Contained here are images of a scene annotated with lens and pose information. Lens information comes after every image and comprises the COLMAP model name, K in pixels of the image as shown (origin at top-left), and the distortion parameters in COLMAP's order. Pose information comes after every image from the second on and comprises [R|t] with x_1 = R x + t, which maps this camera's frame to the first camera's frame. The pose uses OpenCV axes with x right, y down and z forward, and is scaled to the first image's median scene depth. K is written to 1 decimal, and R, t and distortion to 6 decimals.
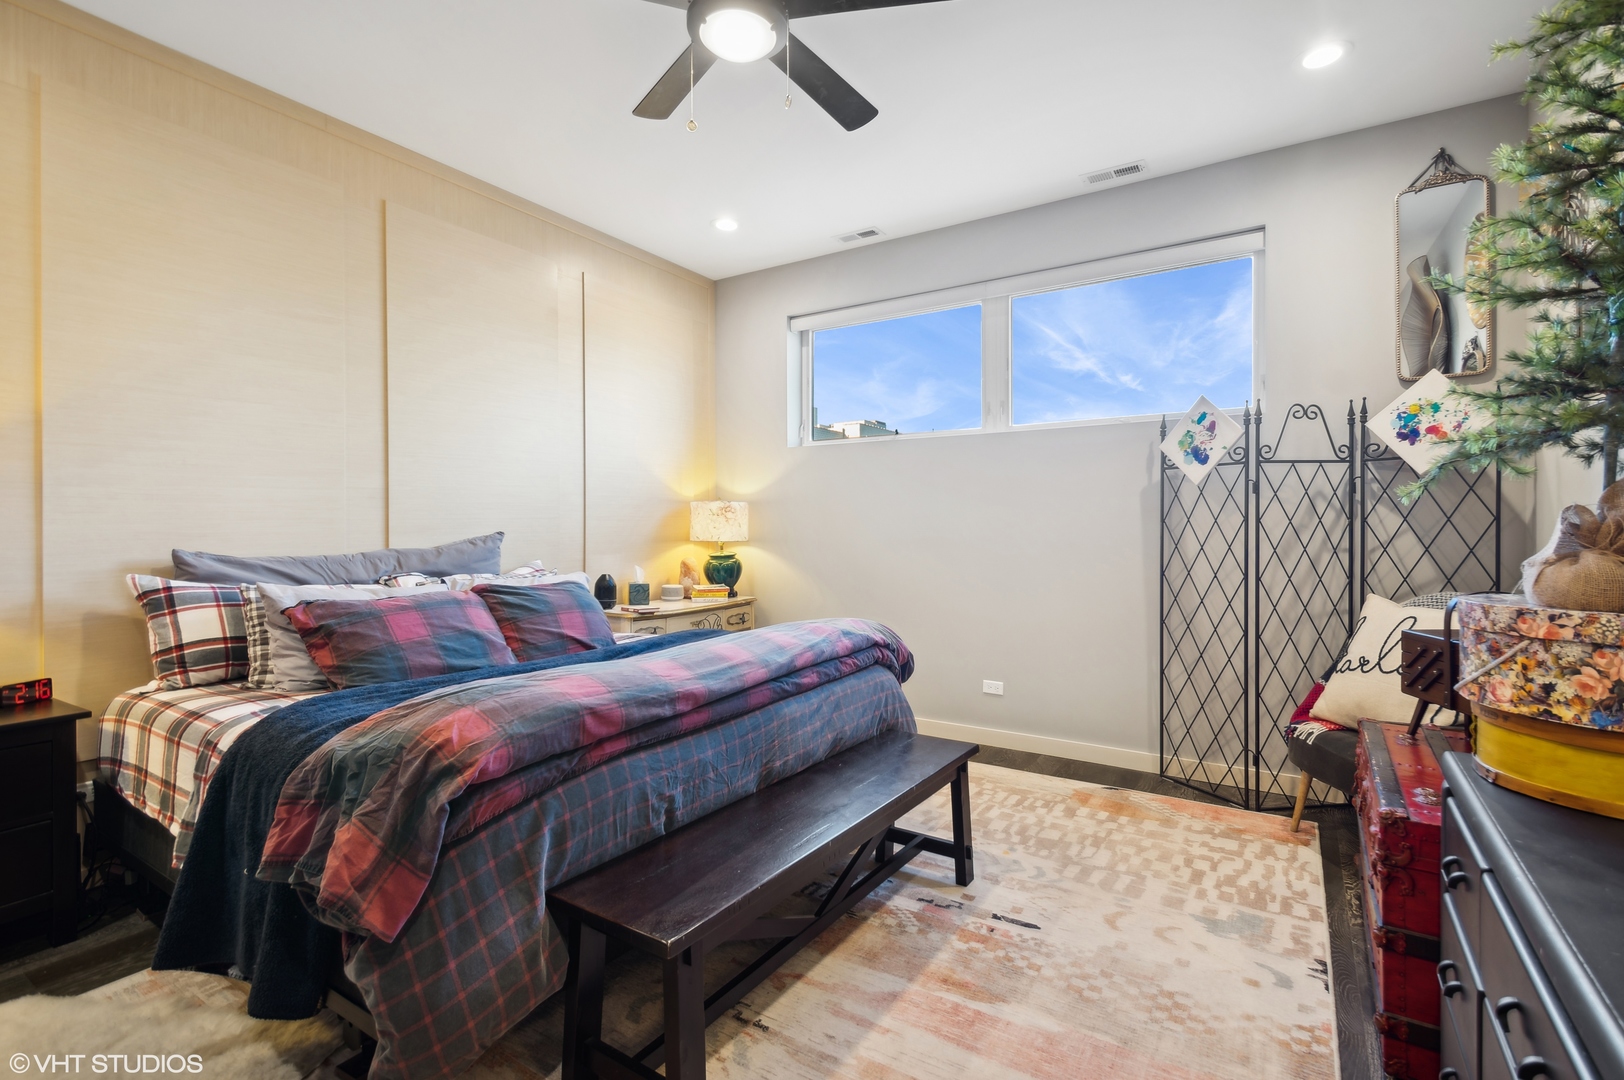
lens RADIAL K [[727.0, 0, 810.8], [0, 727.0, 534.5], [0, 0, 1]] dist [0.005810, -0.002178]
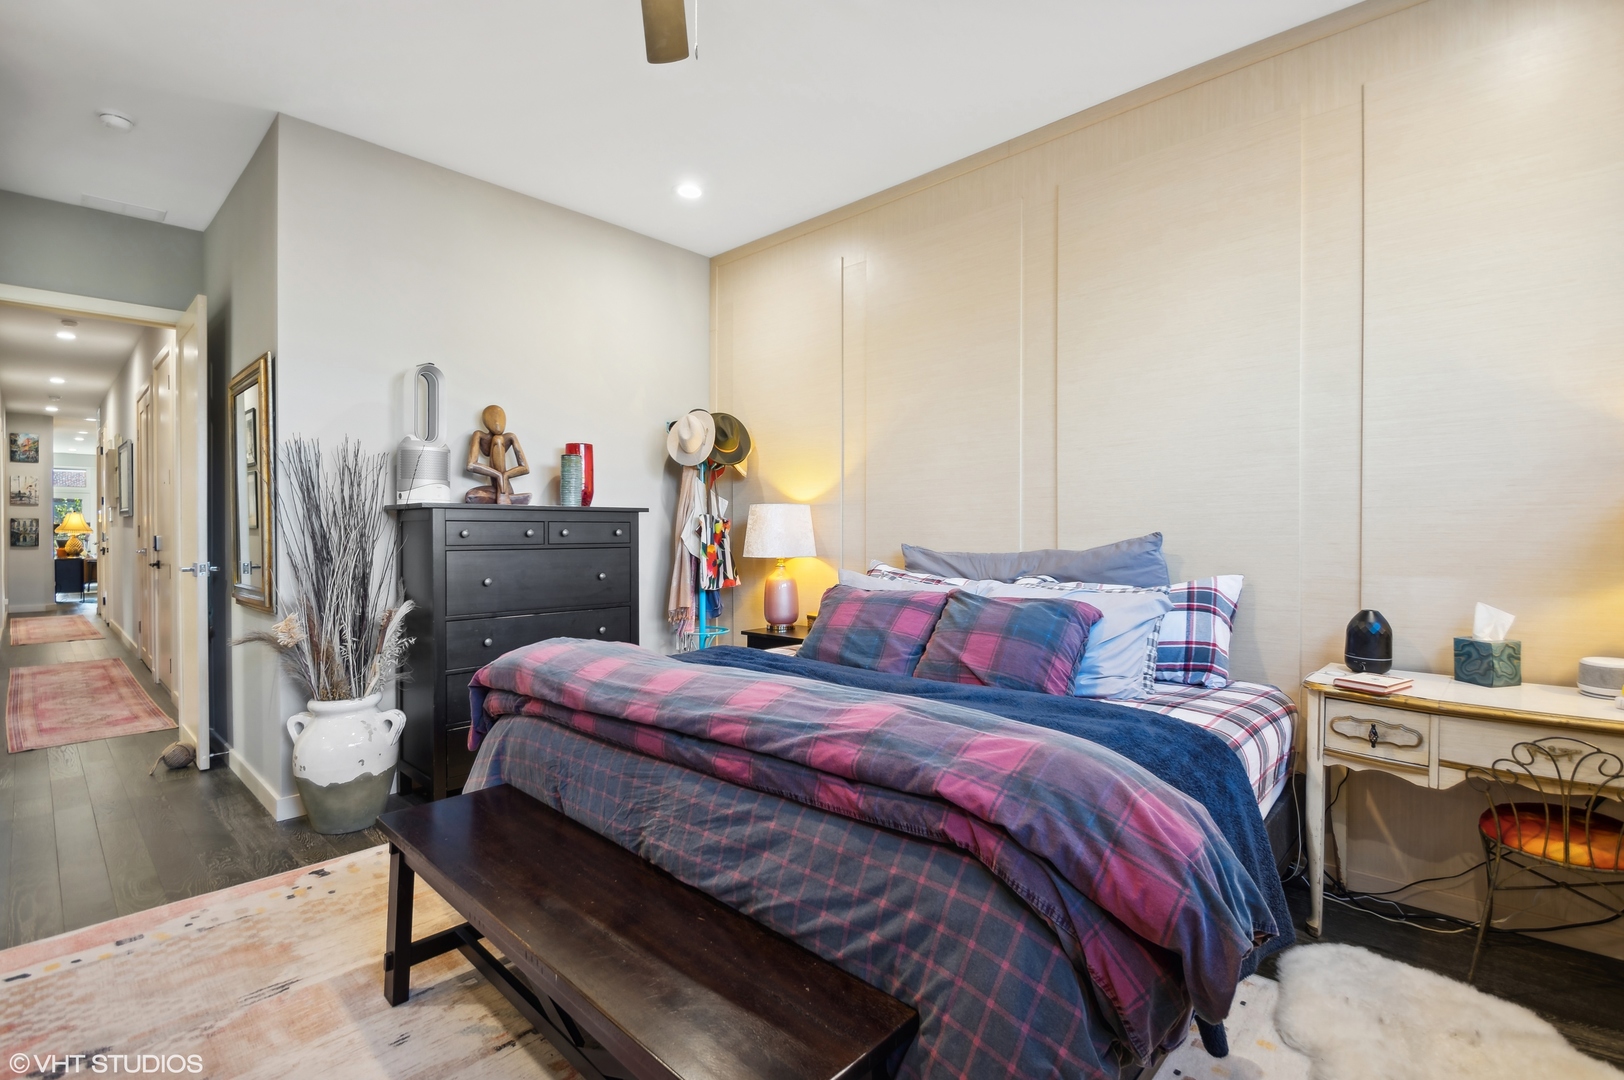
lens RADIAL K [[768.6, 0, 808.1], [0, 768.6, 534.9], [0, 0, 1]] dist [-0.001509, -0.000161]
pose [[-0.179336, 0.007083, -0.983762, 0.541376], [-0.007679, 0.999934, 0.008600, -0.006809], [0.983758, 0.009097, -0.179269, 0.998780]]
